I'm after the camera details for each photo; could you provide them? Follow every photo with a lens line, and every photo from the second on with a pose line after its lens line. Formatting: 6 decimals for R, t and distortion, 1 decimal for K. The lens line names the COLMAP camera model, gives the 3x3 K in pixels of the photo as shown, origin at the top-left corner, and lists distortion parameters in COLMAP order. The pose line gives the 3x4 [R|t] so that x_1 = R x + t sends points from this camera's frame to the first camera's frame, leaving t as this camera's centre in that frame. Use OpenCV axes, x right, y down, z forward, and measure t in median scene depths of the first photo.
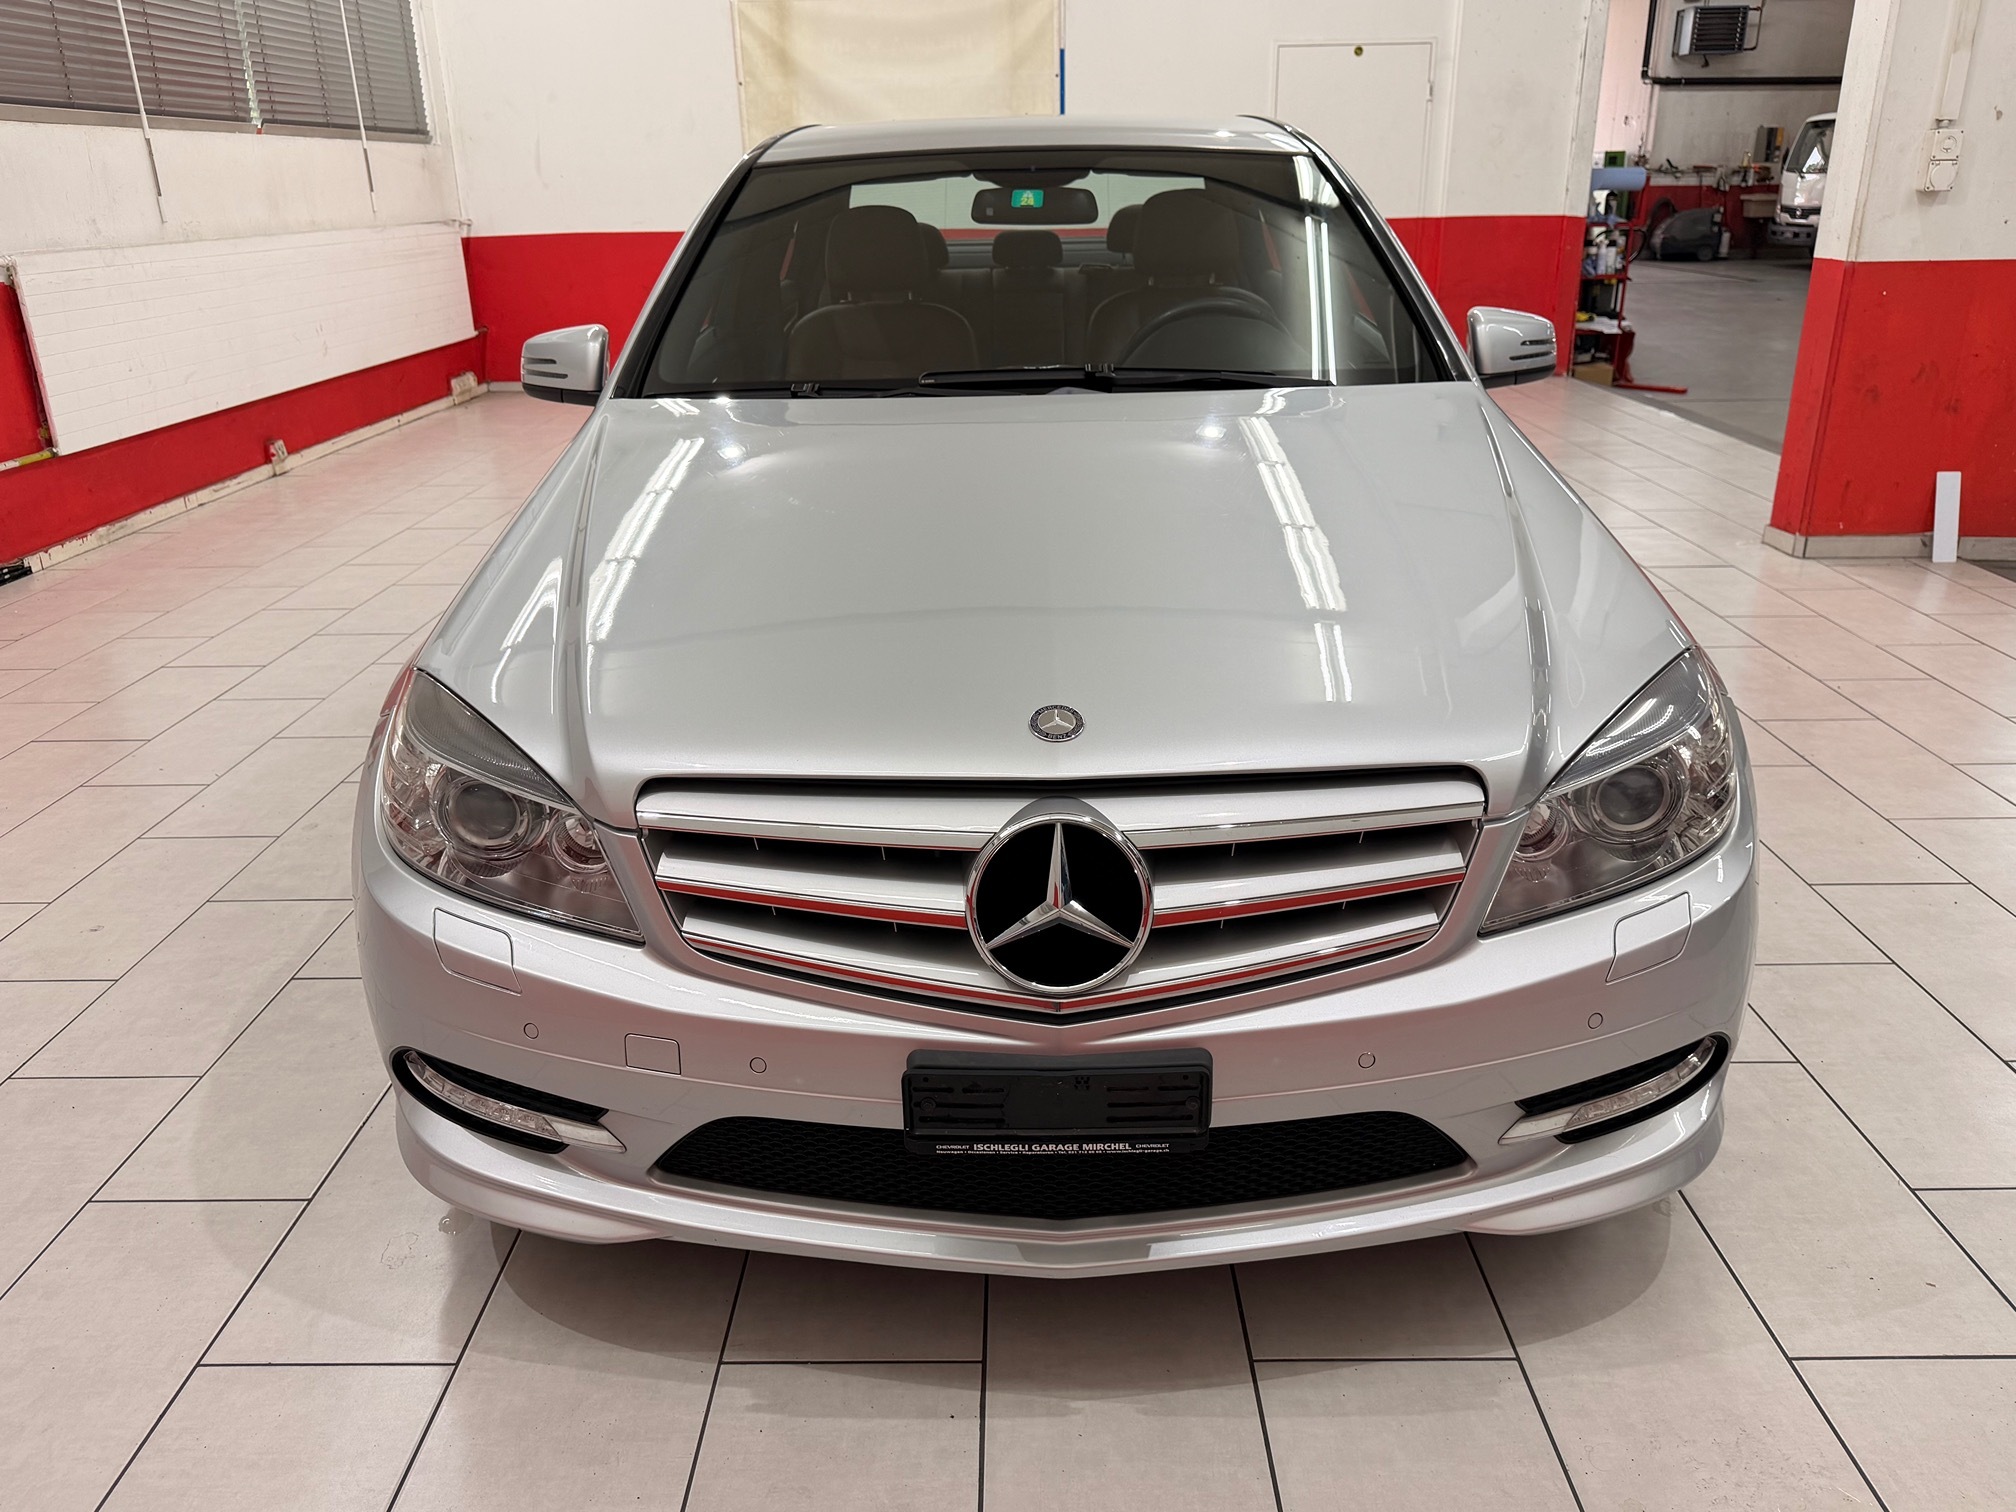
lens RADIAL K [[1504.0, 0, 1005.9], [0, 1504.0, 760.6], [0, 0, 1]] dist [0.021826, -0.031645]
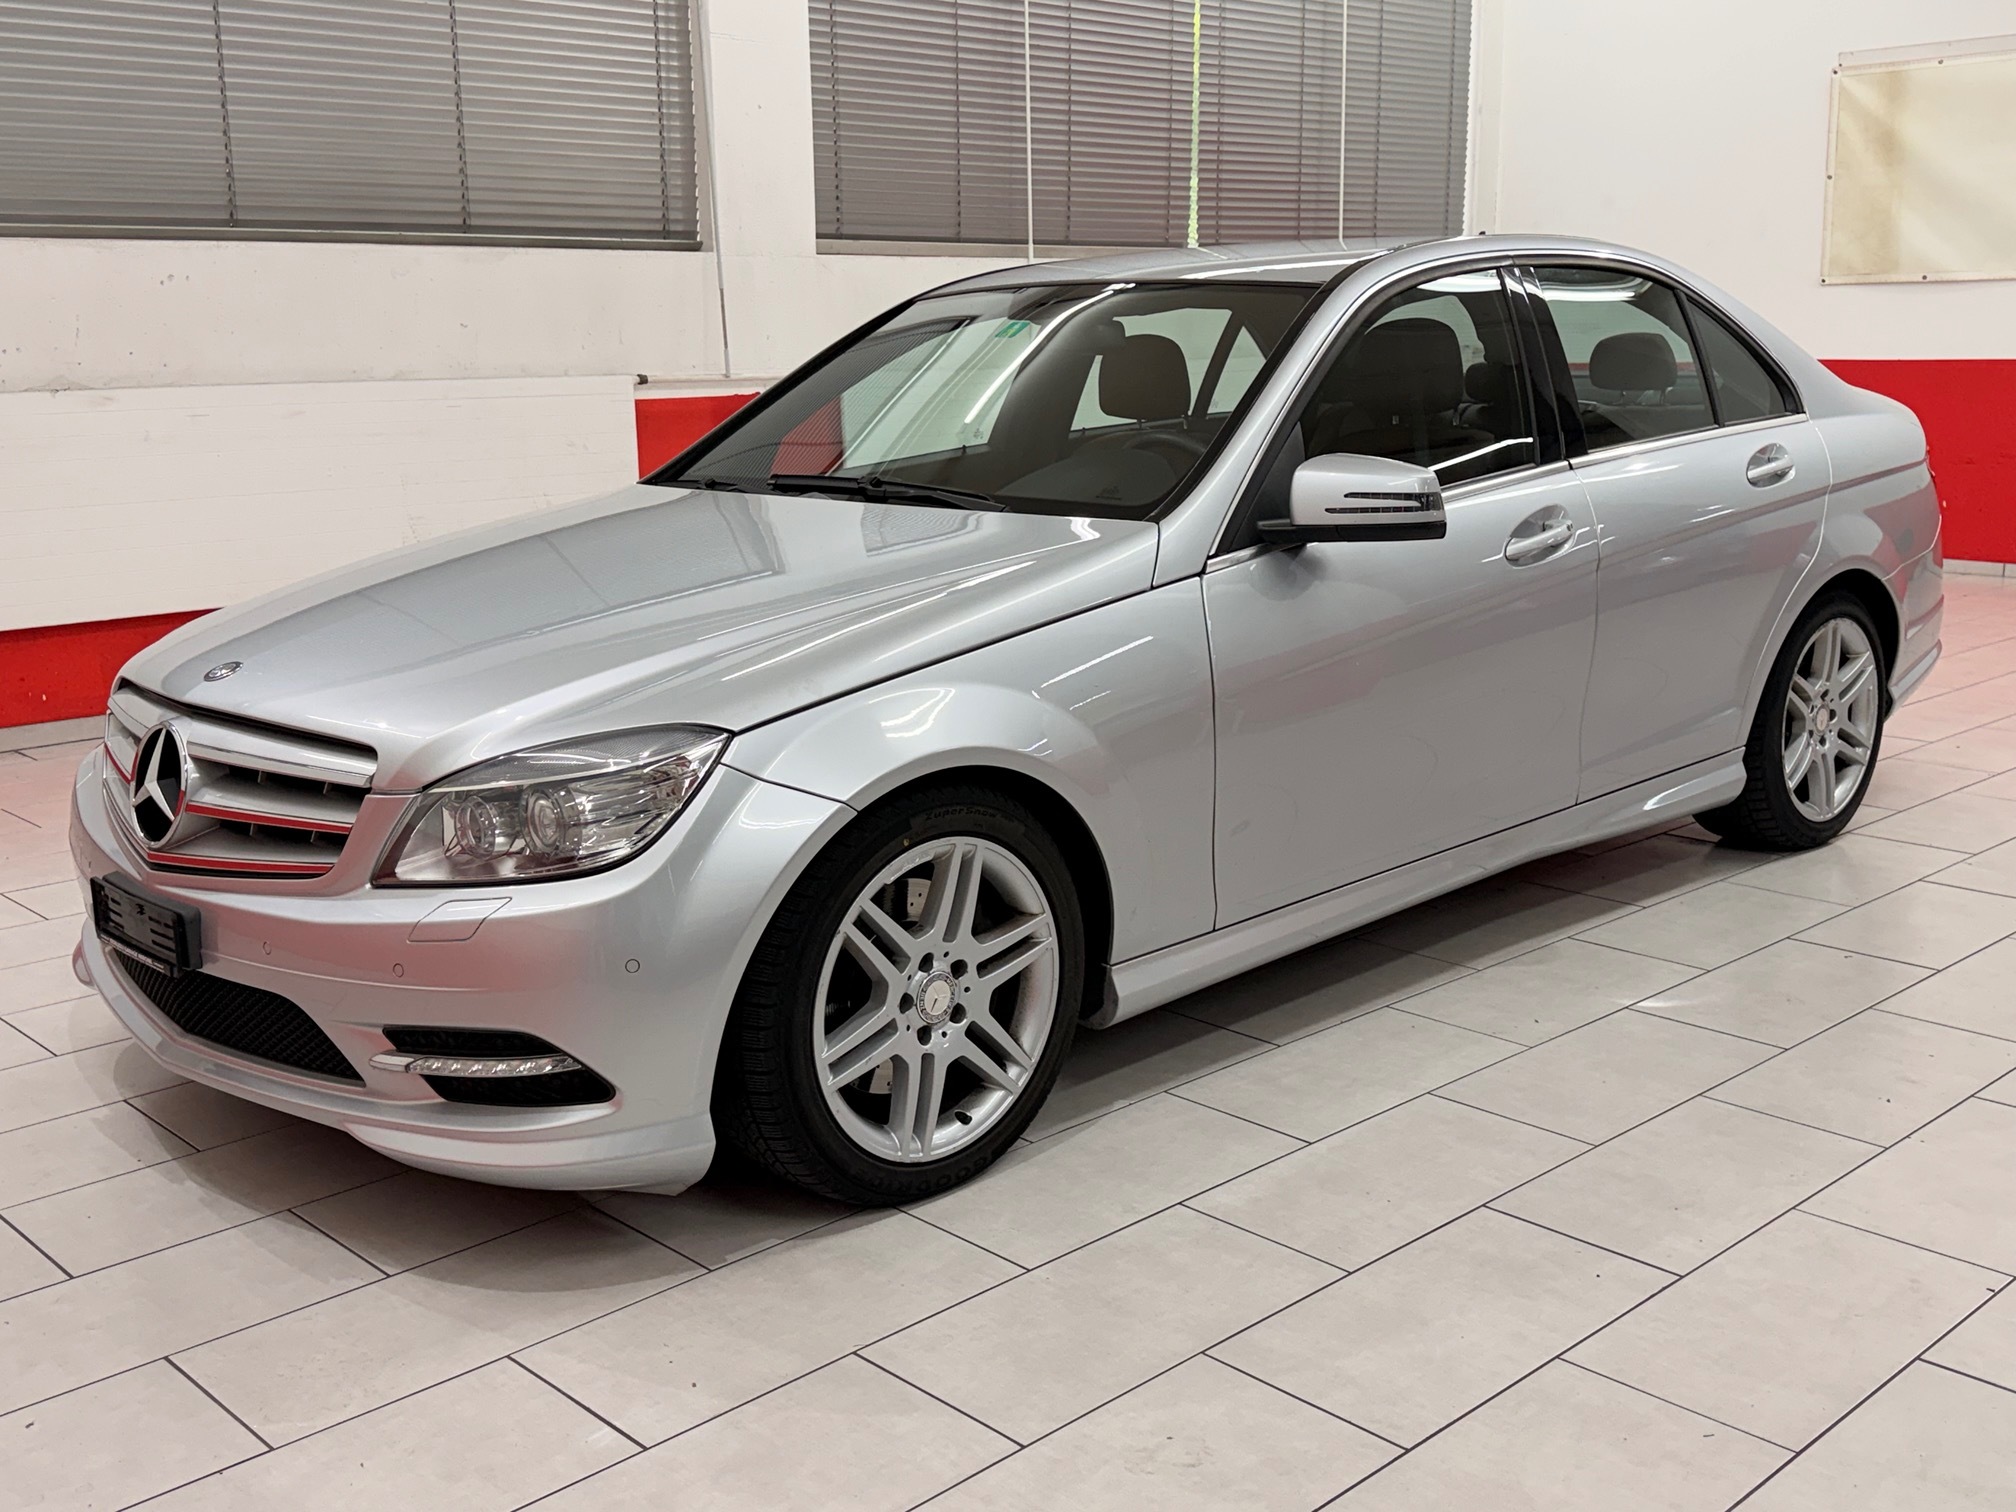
lens RADIAL K [[2080.6, 0, 1002.1], [0, 2080.6, 754.0], [0, 0, 1]] dist [0.063783, 0.000000]
pose [[0.691612, 0.152068, -0.706080, 1.772667], [-0.257084, 0.965391, -0.043901, -0.045913], [0.674967, 0.211884, 0.706770, 0.081872]]
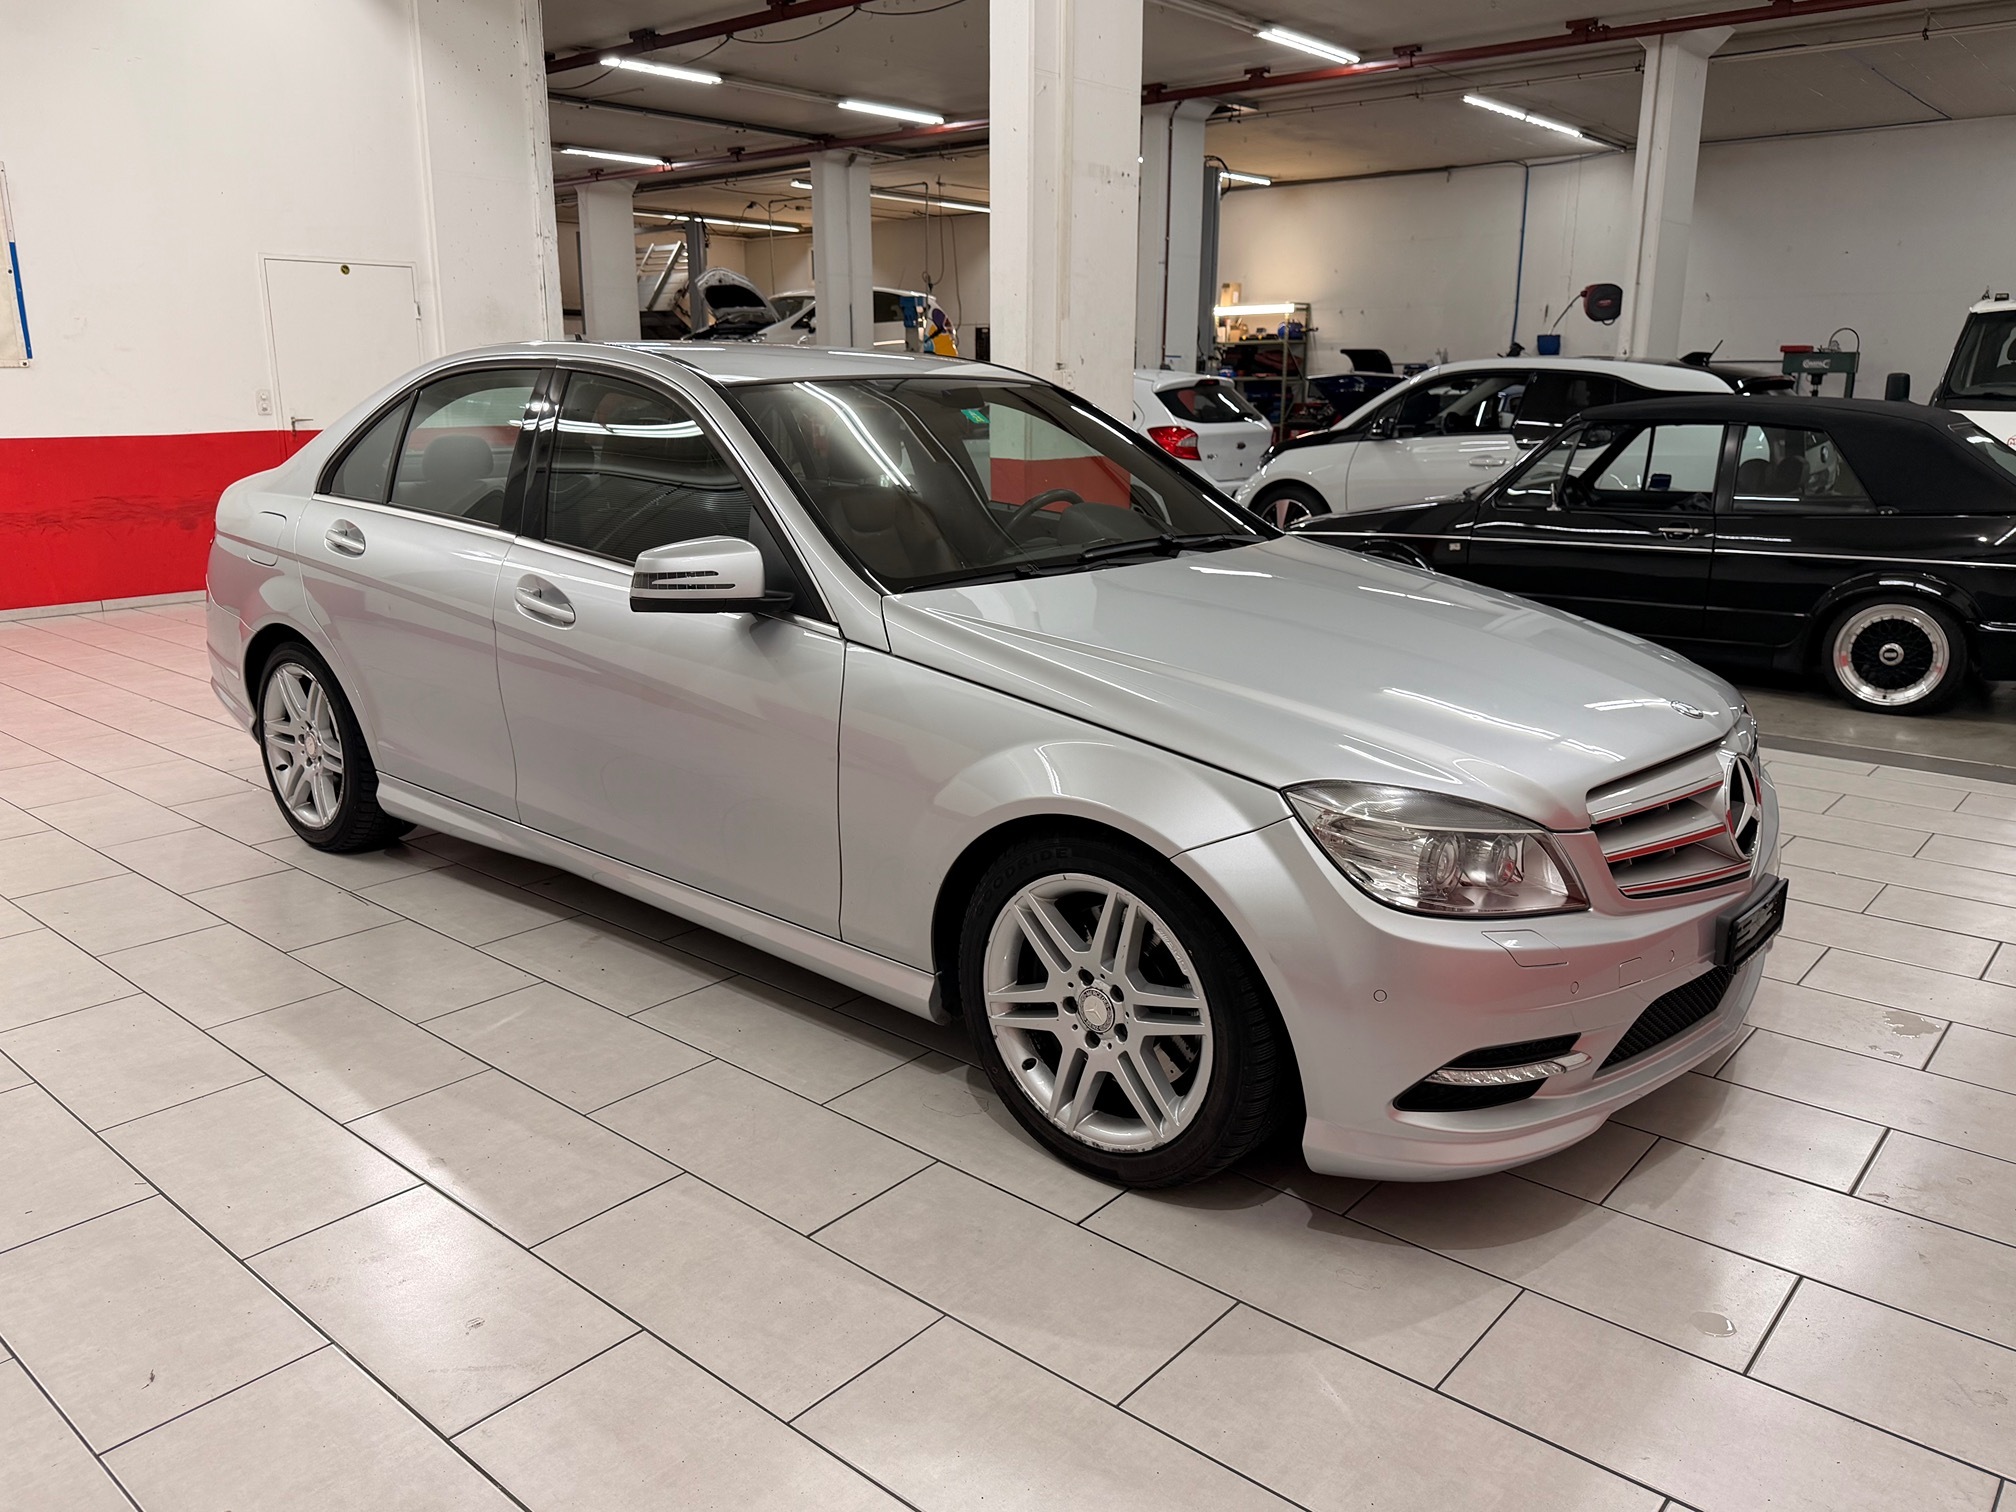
lens RADIAL K [[1504.0, 0, 1001.1], [0, 1504.0, 758.9], [0, 0, 1]] dist [0.021826, -0.031645]
pose [[0.644179, -0.172760, 0.745109, -1.559771], [0.266060, 0.963934, -0.006524, -0.147717], [-0.717109, 0.202447, 0.666911, 0.377519]]
